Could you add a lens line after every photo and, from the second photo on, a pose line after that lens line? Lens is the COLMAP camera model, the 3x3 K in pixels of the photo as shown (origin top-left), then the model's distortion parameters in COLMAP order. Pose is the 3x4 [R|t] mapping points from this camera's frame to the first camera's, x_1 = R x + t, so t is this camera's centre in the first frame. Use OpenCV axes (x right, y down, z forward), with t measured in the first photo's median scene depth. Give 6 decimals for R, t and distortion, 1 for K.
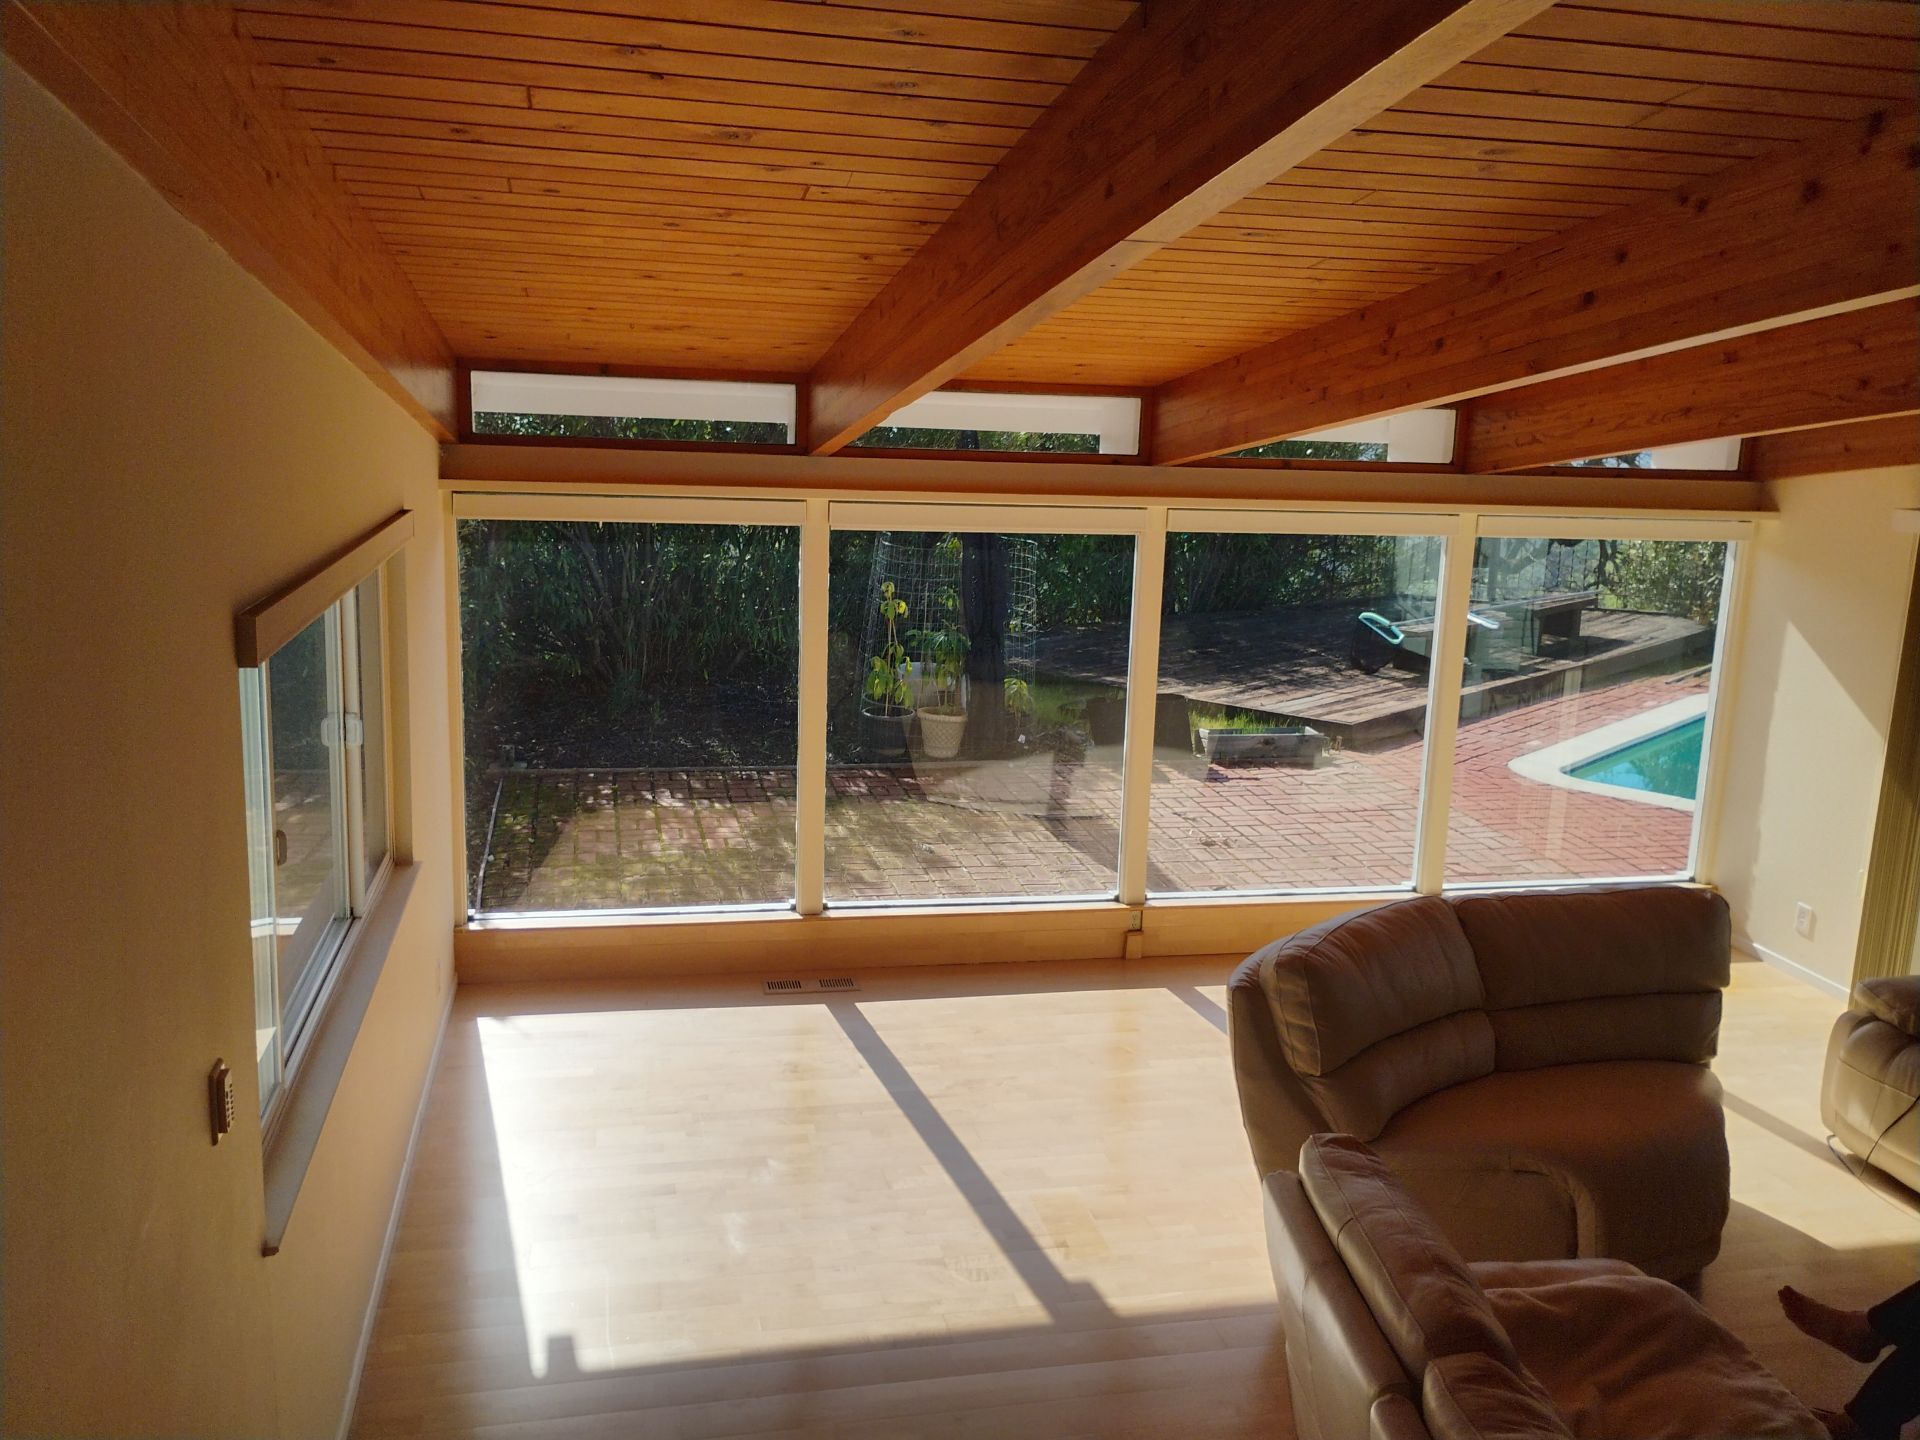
lens RADIAL K [[1604.8, 0, 962.3], [0, 1604.8, 713.3], [0, 0, 1]] dist [0.041786, 0.005464]
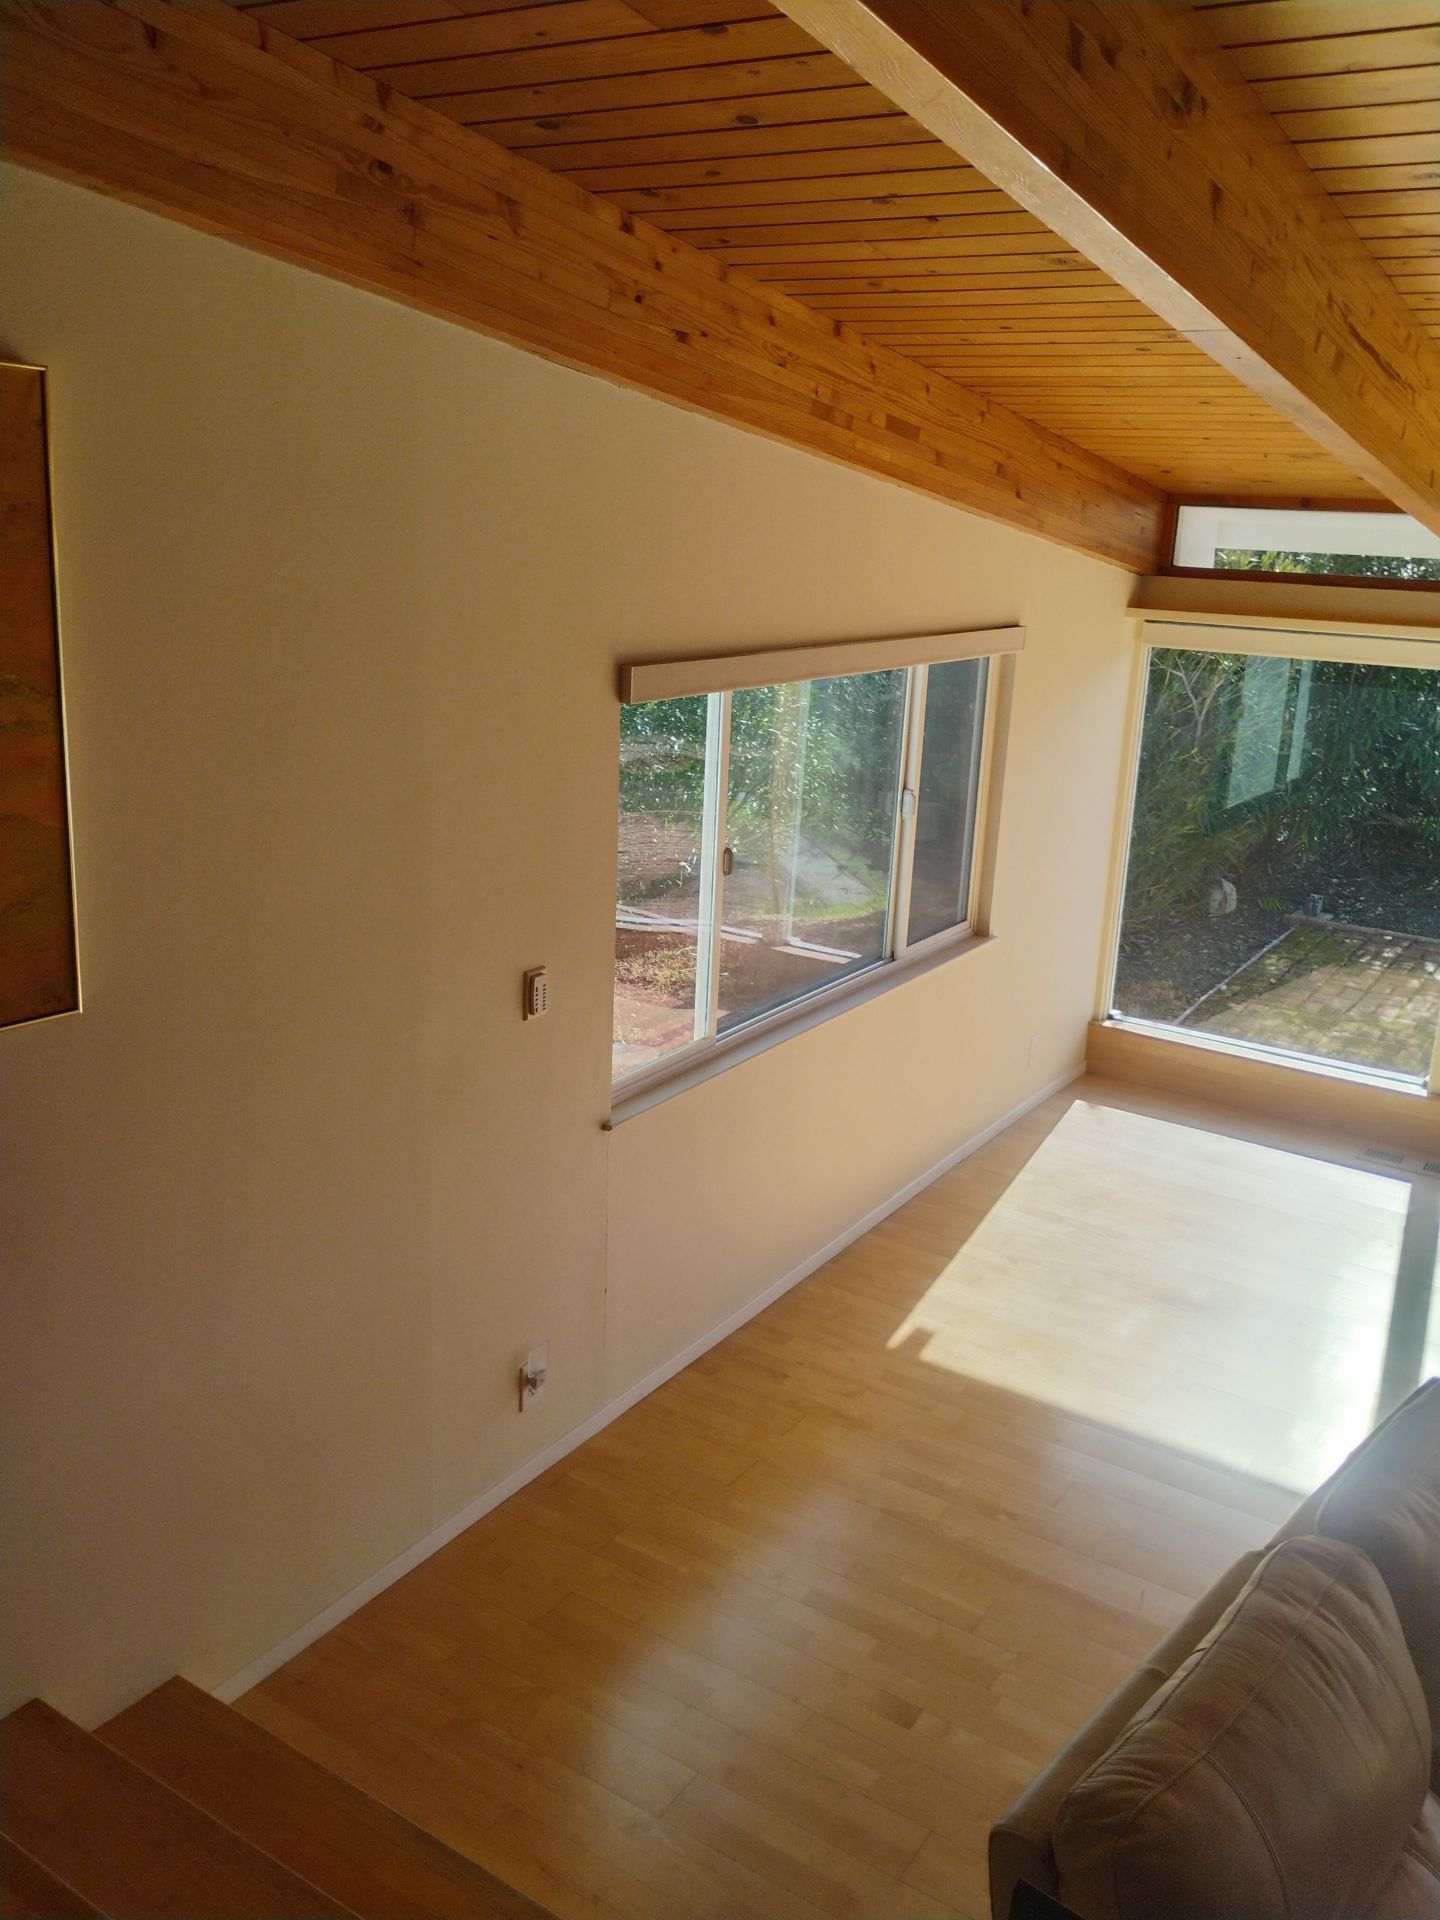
lens RADIAL K [[1604.8, 0, 720.4], [0, 1604.8, 964.4], [0, 0, 1]] dist [0.041786, 0.005464]
pose [[0.705294, 0.194572, -0.681690, 0.246078], [-0.158178, 0.980547, 0.116219, 0.007494], [0.691043, 0.025860, 0.722351, 0.028603]]
